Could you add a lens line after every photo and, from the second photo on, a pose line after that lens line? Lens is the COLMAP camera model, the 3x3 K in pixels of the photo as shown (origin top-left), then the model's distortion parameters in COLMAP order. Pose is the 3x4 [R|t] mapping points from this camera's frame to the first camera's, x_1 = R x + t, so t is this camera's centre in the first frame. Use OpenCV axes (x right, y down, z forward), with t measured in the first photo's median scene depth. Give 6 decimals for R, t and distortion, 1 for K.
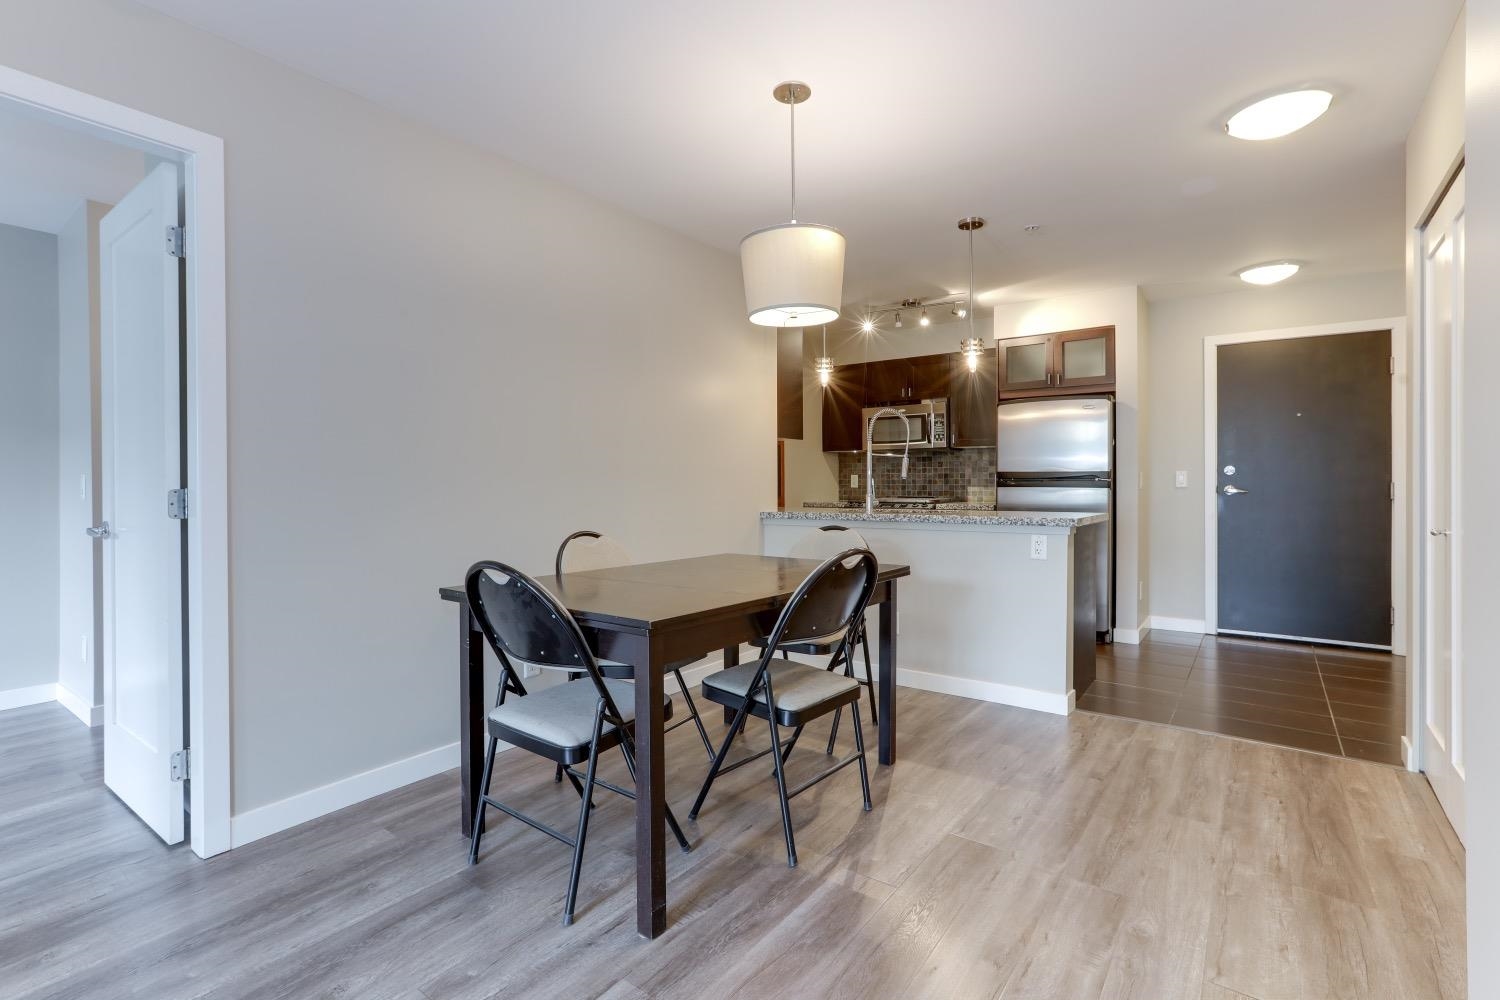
lens RADIAL K [[694.1, 0, 757.3], [0, 694.1, 477.5], [0, 0, 1]] dist [-0.015247, 0.011024]
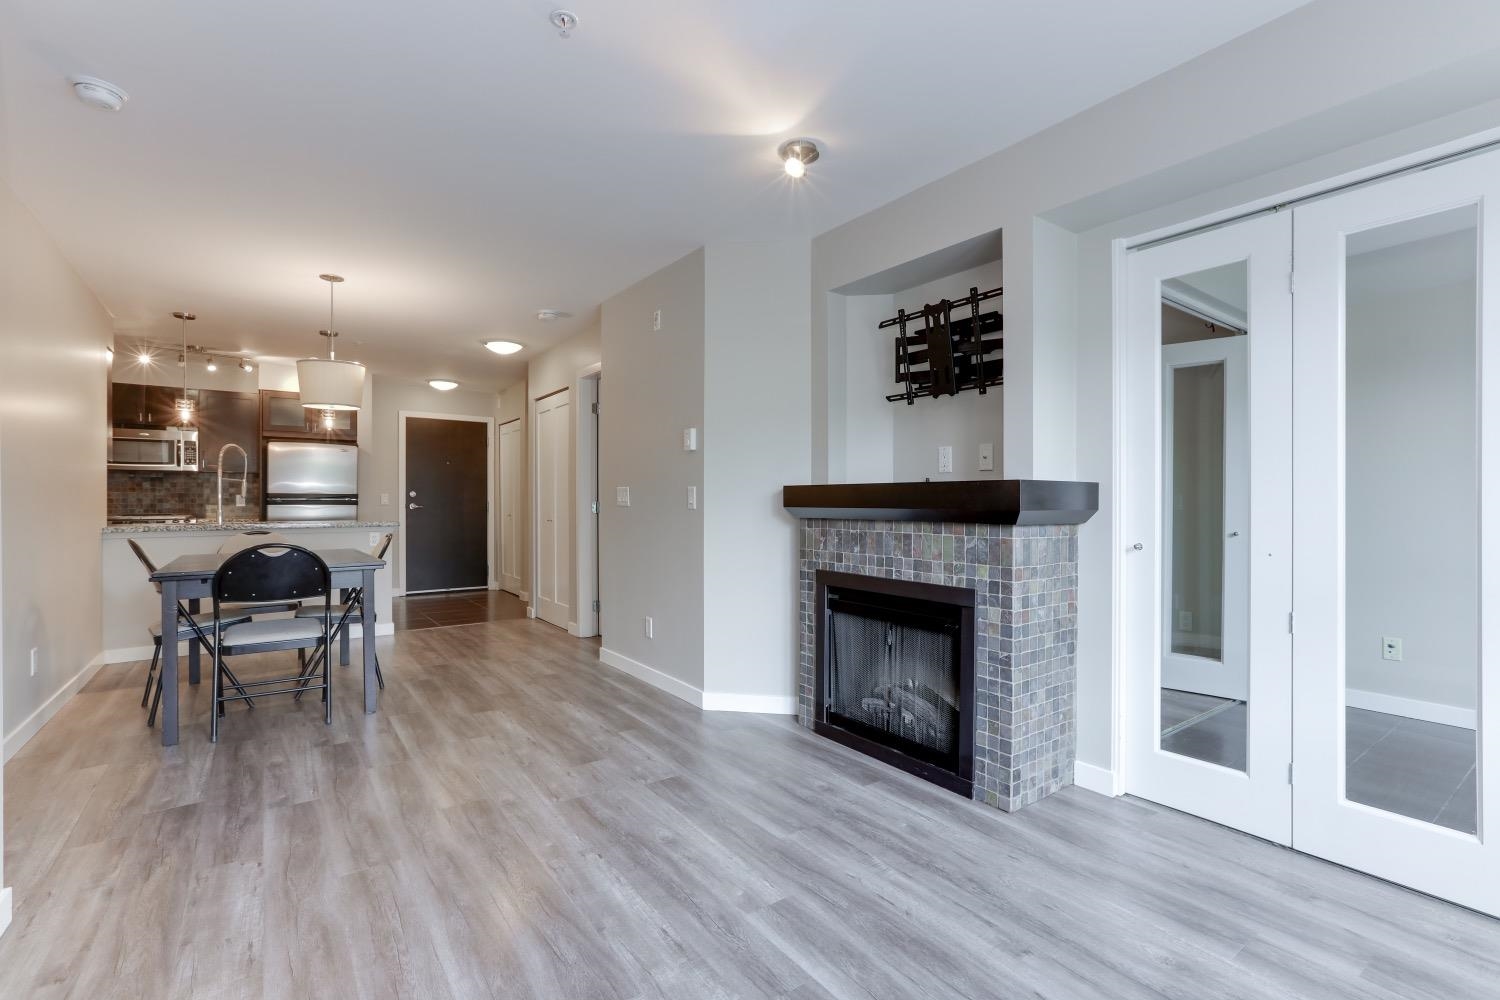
lens RADIAL K [[694.1, 0, 748.0], [0, 694.1, 504.2], [0, 0, 1]] dist [-0.015247, 0.011024]
pose [[0.300596, -0.006173, 0.953731, -0.553127], [-0.005578, 0.999951, 0.008230, -0.002111], [-0.953735, -0.007794, 0.300547, -0.225785]]
